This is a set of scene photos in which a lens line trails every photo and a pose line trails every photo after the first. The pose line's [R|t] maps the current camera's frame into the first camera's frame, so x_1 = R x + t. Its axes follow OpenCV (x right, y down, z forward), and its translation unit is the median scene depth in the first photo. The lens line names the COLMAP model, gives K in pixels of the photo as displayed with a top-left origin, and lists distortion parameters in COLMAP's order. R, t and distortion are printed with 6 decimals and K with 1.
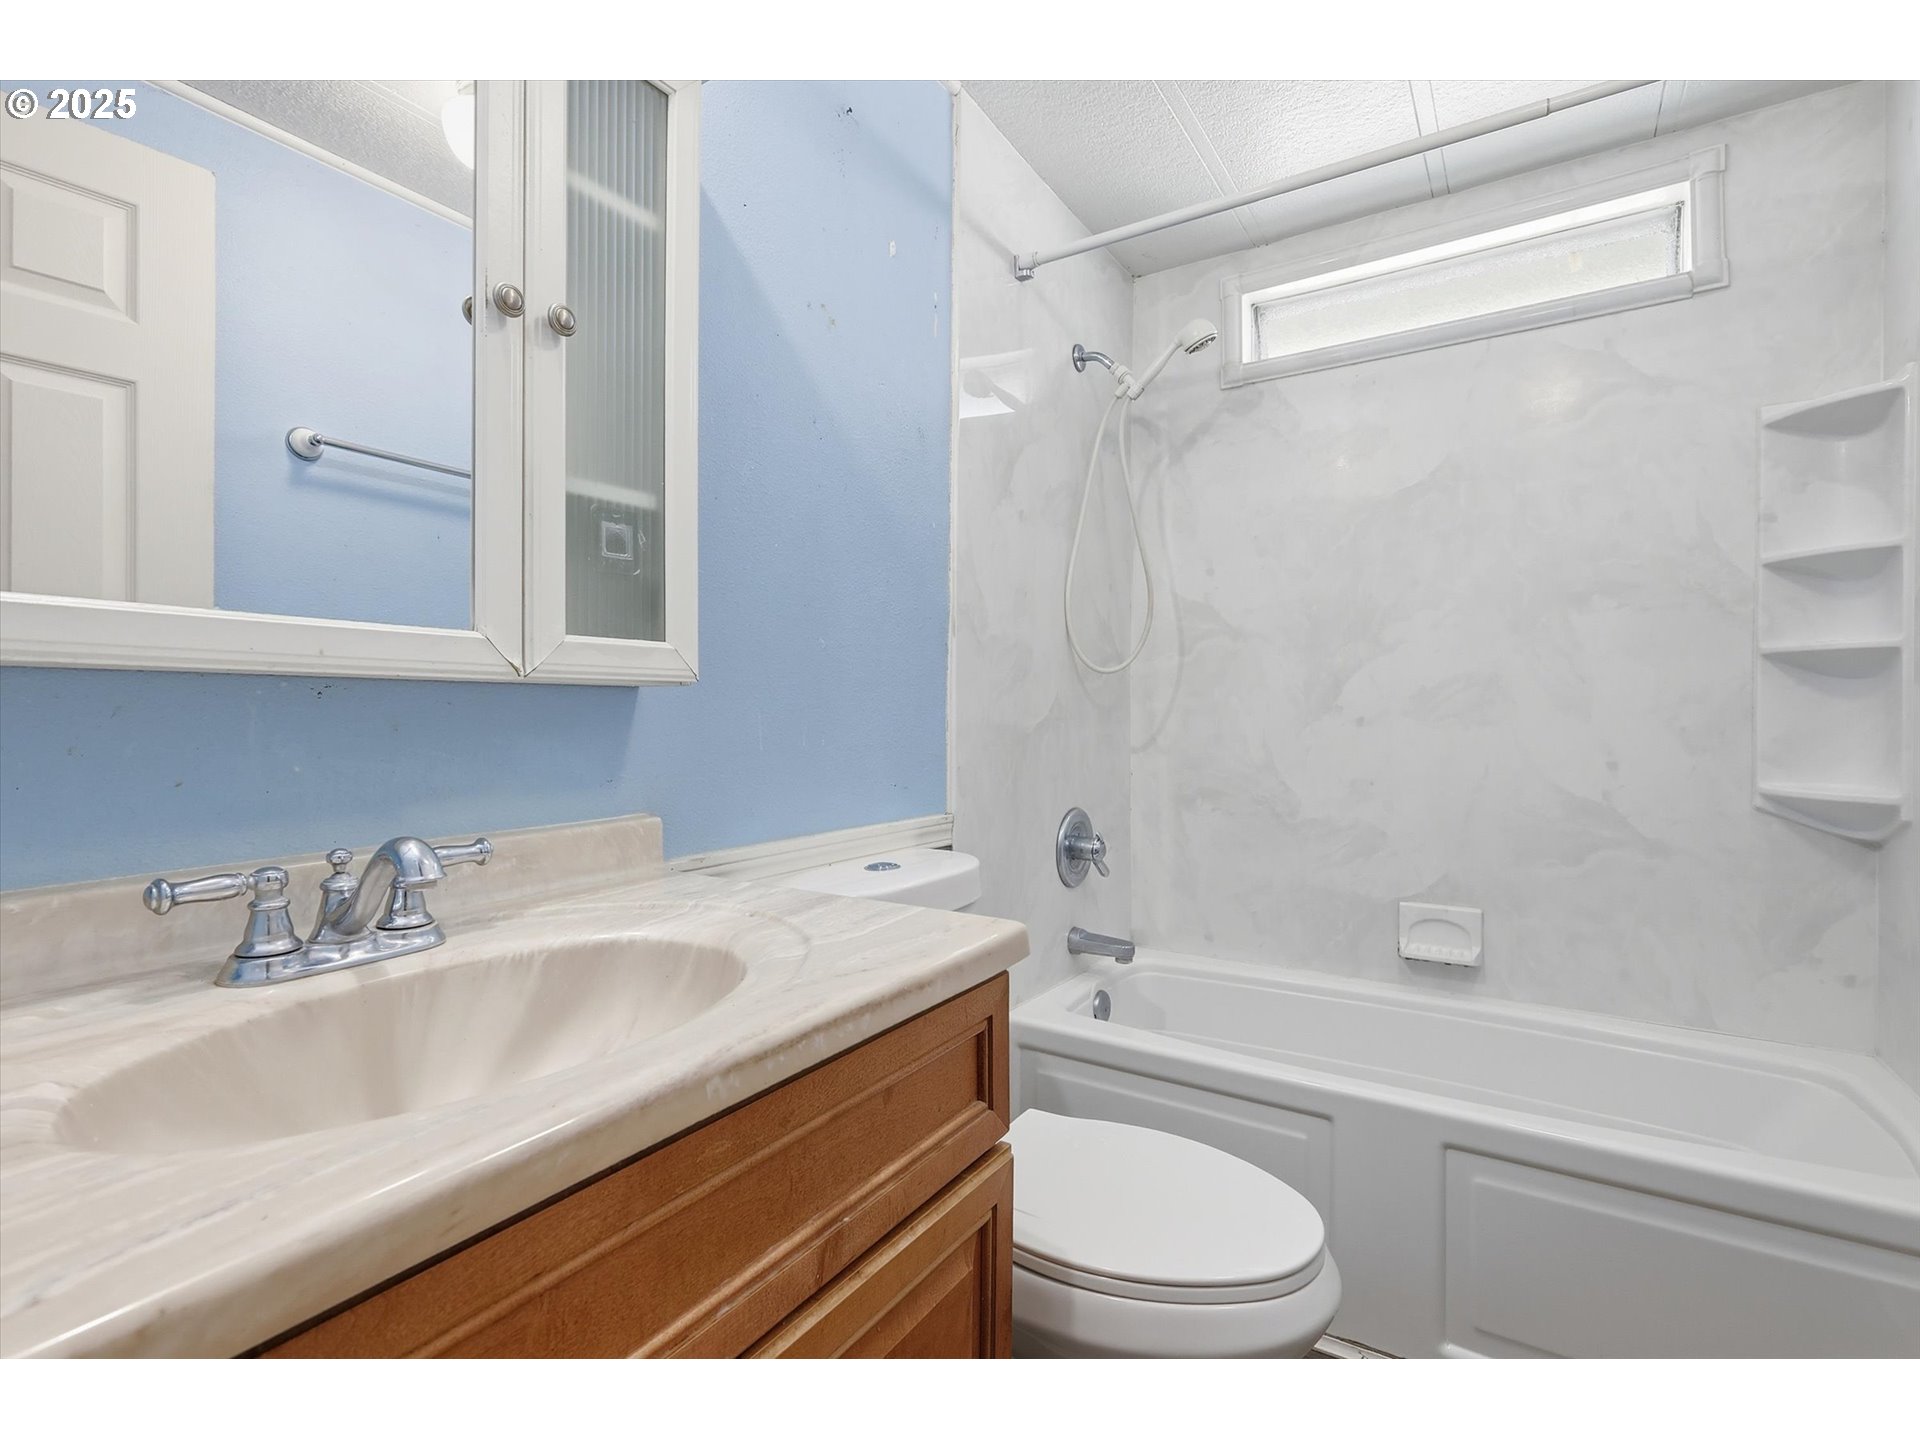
lens RADIAL K [[882.7, 0, 964.3], [0, 882.7, 715.1], [0, 0, 1]] dist [0.002176, -0.000110]
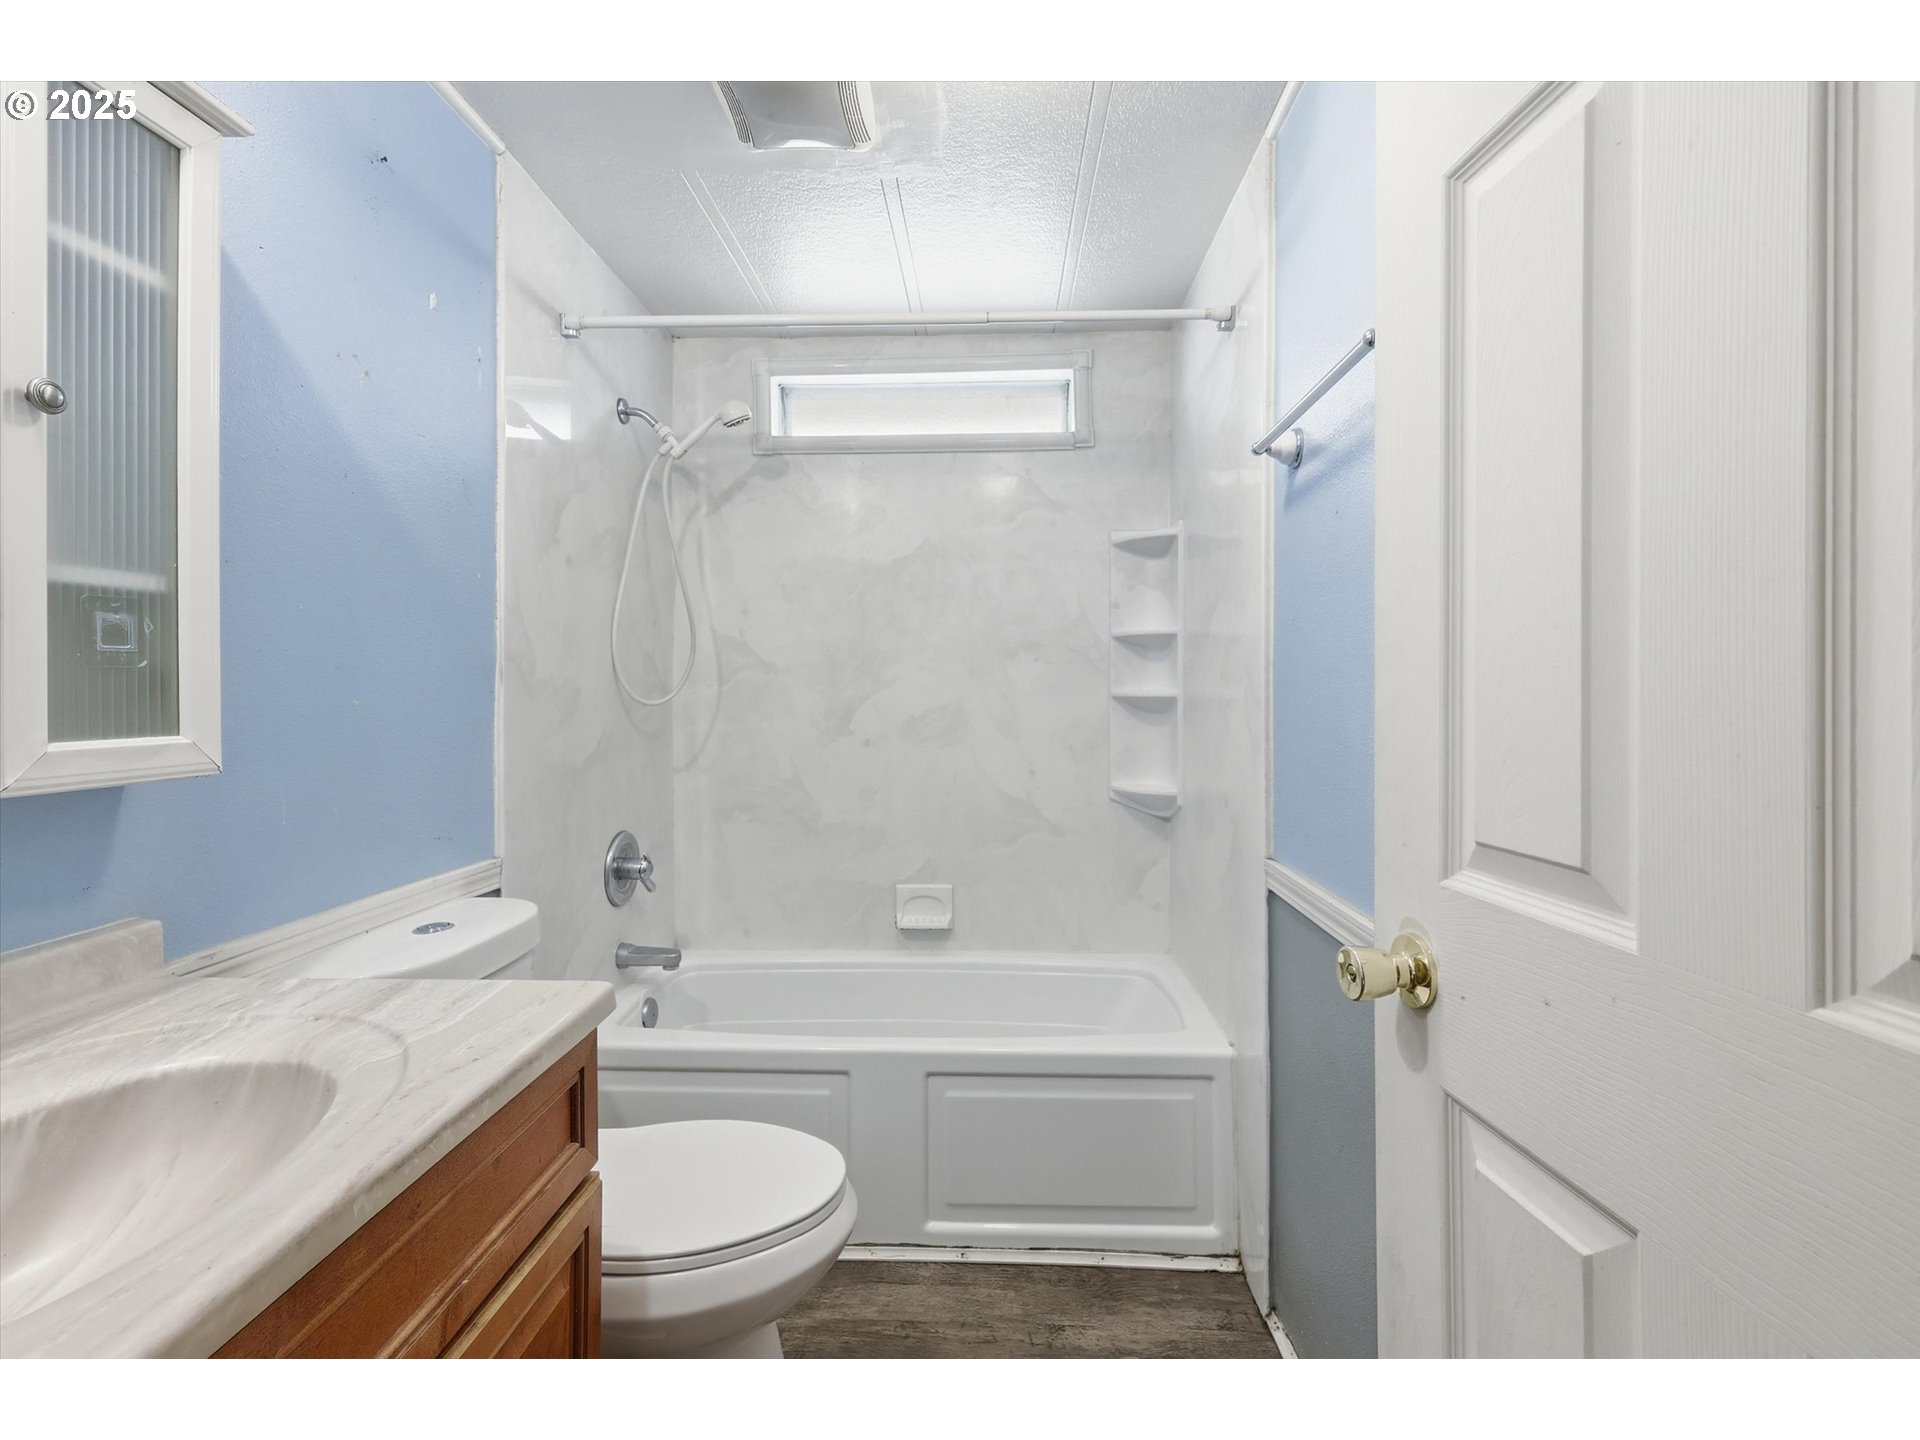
lens RADIAL K [[857.7, 0, 953.2], [0, 857.7, 692.7], [0, 0, 1]] dist [0.004083, 0.001103]
pose [[0.865638, -0.007914, 0.500609, -0.064009], [0.005515, 0.999965, 0.006270, -0.093272], [-0.500641, -0.002667, 0.865651, -0.134010]]
